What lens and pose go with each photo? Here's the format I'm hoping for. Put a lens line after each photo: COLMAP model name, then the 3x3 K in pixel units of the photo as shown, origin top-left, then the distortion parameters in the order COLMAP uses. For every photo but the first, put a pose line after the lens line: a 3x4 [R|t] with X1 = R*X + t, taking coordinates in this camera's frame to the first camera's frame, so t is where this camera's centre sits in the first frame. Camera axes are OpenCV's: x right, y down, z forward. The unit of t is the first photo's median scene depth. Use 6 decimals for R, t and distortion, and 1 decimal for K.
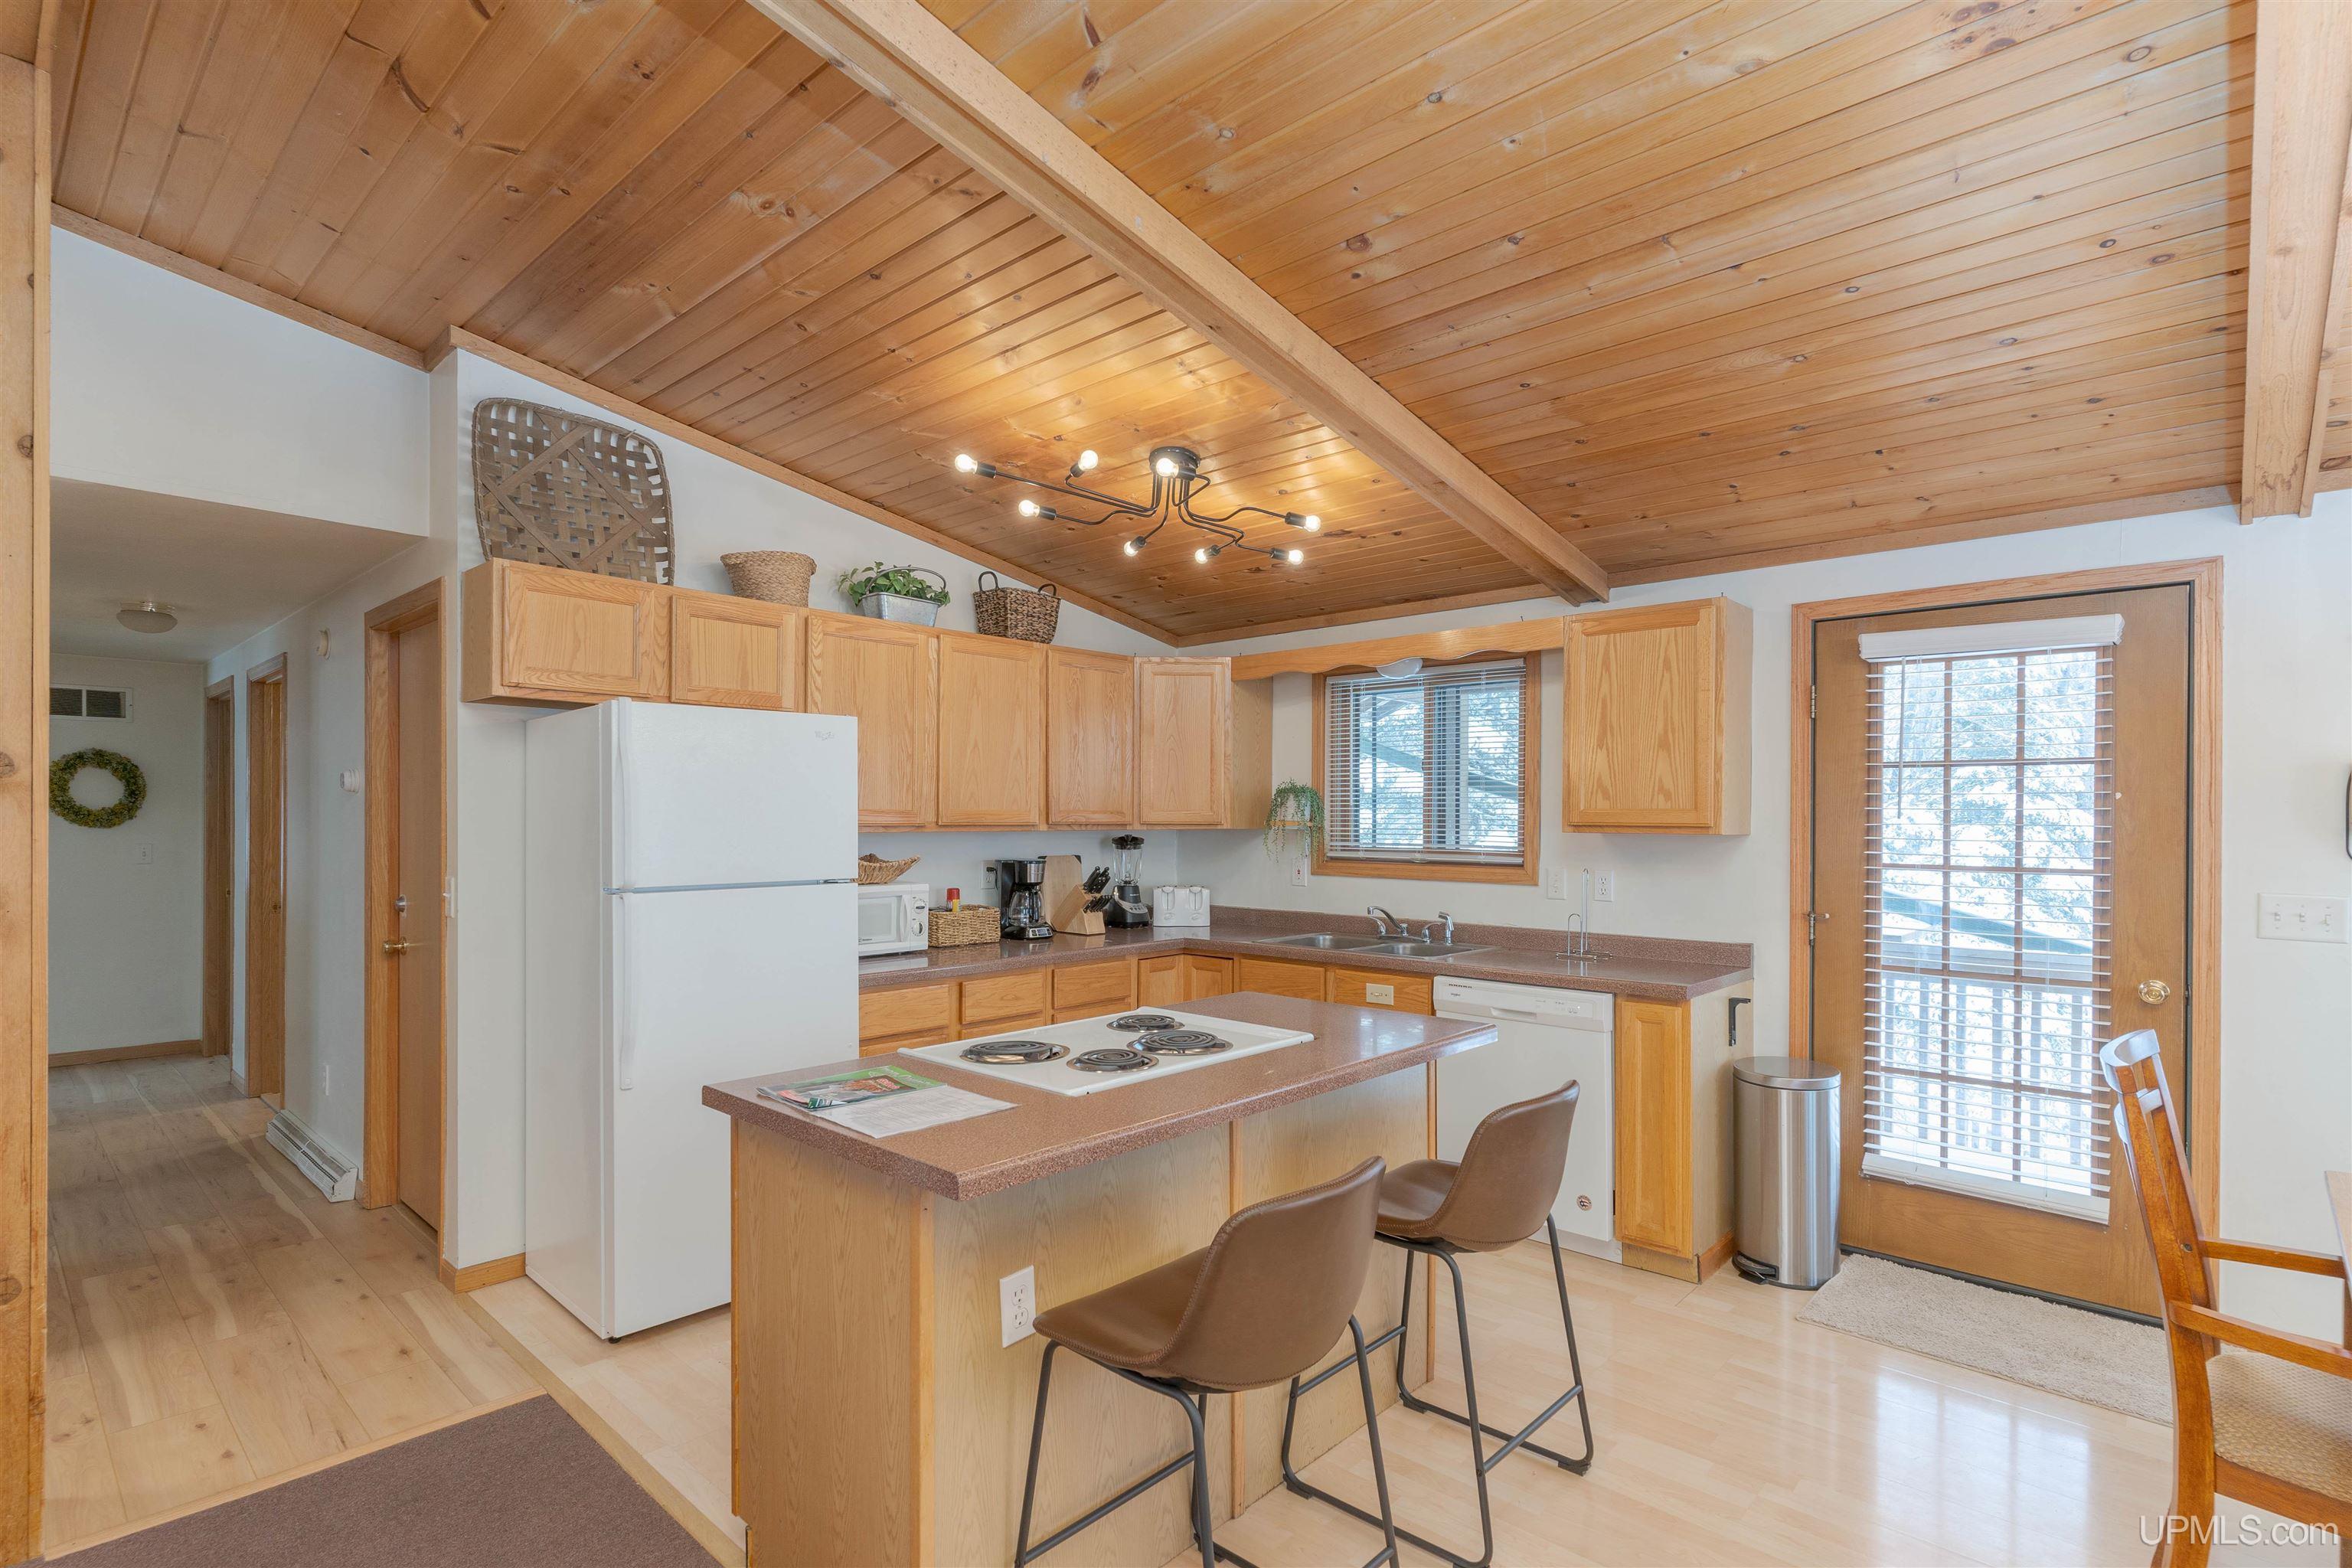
lens RADIAL K [[1135.8, 0, 1189.8], [0, 1135.8, 823.1], [0, 0, 1]] dist [0.001987, -0.001013]
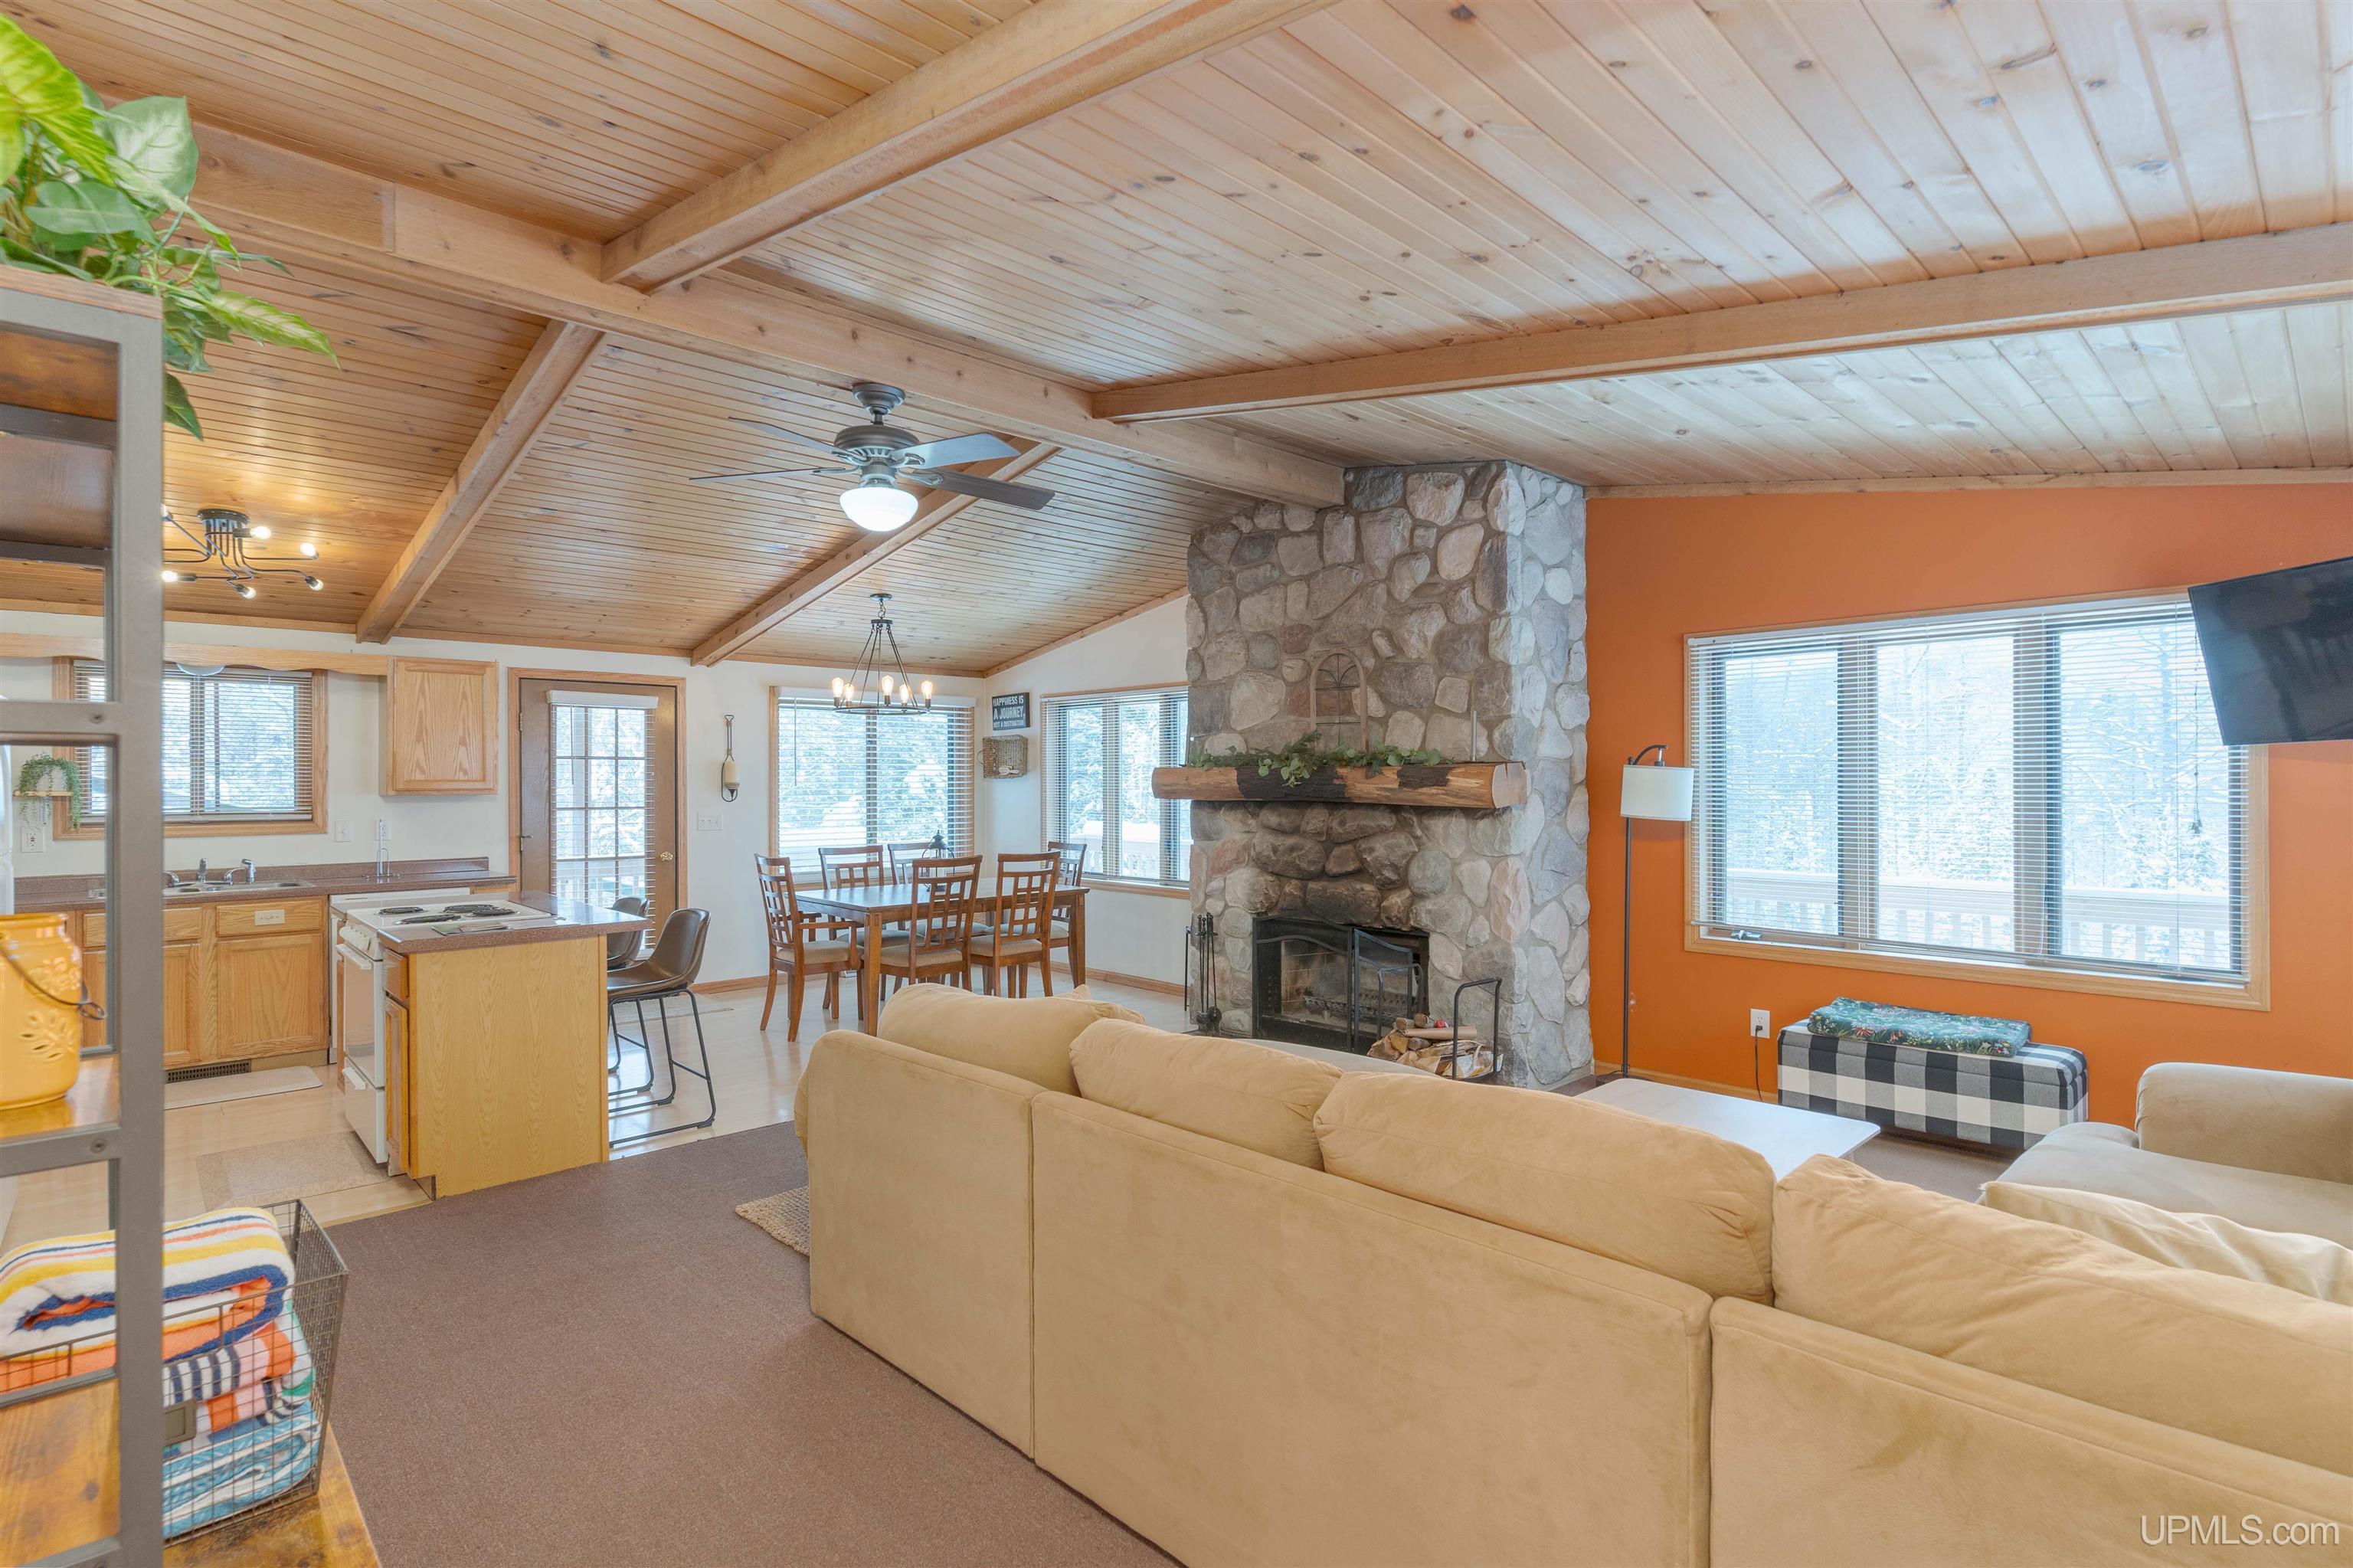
lens RADIAL K [[1136.3, 0, 1169.0], [0, 1136.3, 784.9], [0, 0, 1]] dist [0.001987, -0.001013]
pose [[0.071445, -0.008060, 0.997412, -1.244512], [0.008586, 0.999935, 0.007465, -0.009141], [-0.997408, 0.008030, 0.071510, -0.186244]]
